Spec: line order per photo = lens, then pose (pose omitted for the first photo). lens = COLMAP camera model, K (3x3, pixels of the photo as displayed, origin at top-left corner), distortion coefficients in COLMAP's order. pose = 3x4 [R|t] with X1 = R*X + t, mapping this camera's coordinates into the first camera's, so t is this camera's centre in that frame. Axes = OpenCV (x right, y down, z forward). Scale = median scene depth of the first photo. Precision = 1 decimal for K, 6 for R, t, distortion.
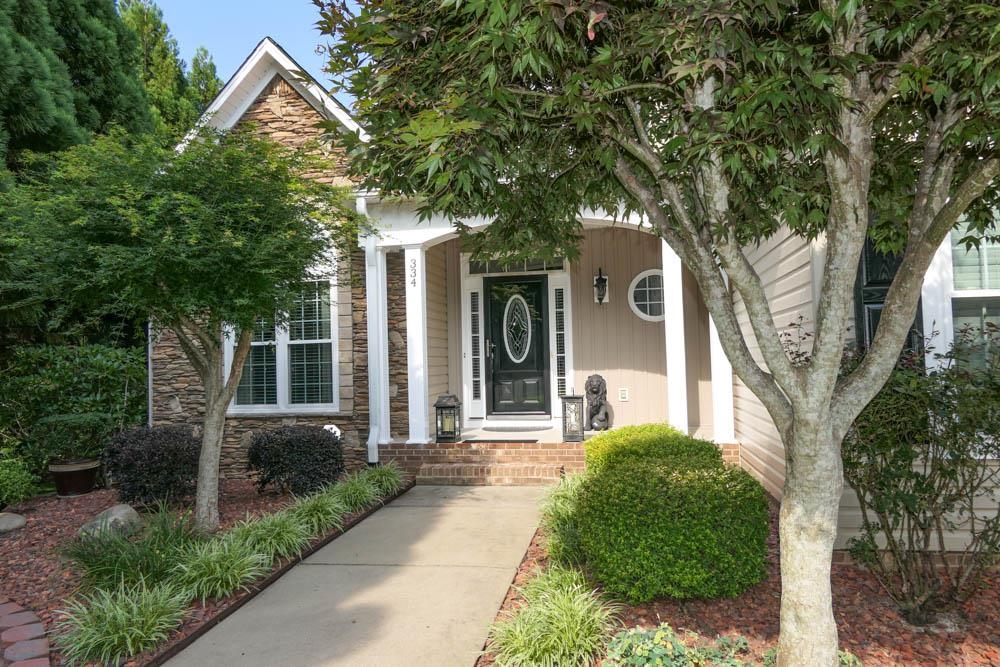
lens RADIAL K [[692.7, 0, 497.0], [0, 692.7, 330.6], [0, 0, 1]] dist [-0.004108, -0.003458]
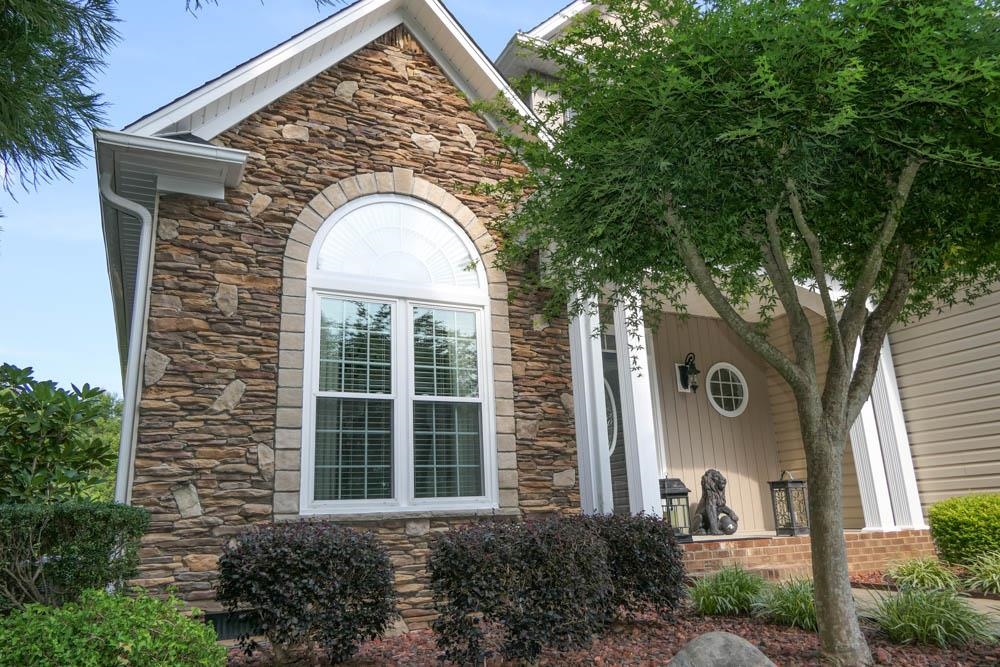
lens RADIAL K [[692.7, 0, 497.0], [0, 692.7, 330.6], [0, 0, 1]] dist [-0.004108, -0.003458]
pose [[0.796751, 0.155848, 0.583866, -0.621687], [-0.010687, 0.969656, -0.244241, 0.111467], [-0.604213, 0.188360, 0.774240, 0.459008]]
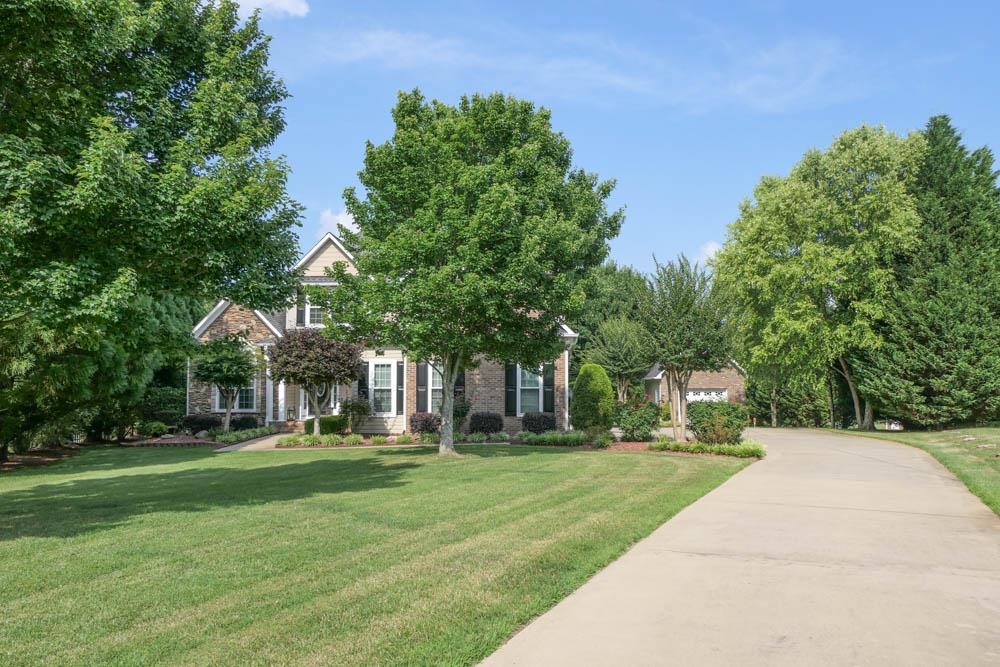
lens RADIAL K [[791.6, 0, 499.0], [0, 791.6, 351.6], [0, 0, 1]] dist [0.010167, 0.004067]
pose [[0.992411, 0.032593, 0.118564, 0.406486], [-0.033048, 0.999452, 0.001878, -0.186018], [-0.118438, -0.005782, 0.992945, -2.547507]]
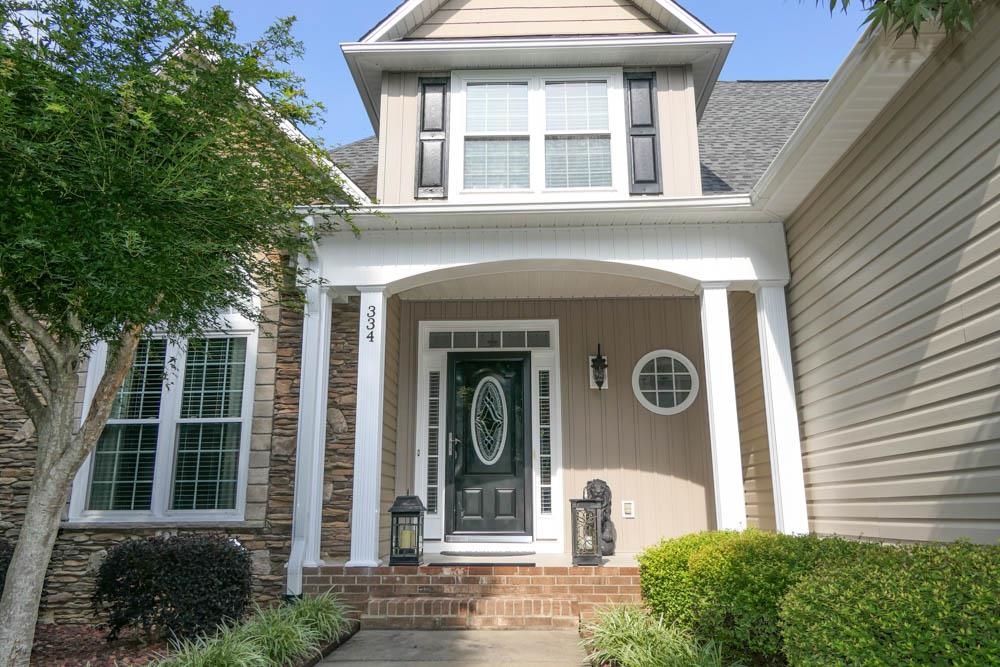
lens RADIAL K [[722.4, 0, 496.6], [0, 722.4, 333.4], [0, 0, 1]] dist [0.002121, -0.003533]
pose [[0.989799, 0.054183, 0.131764, -0.080911], [-0.027555, 0.980200, -0.196084, 0.065888], [-0.139779, 0.190453, 0.971694, 0.218218]]
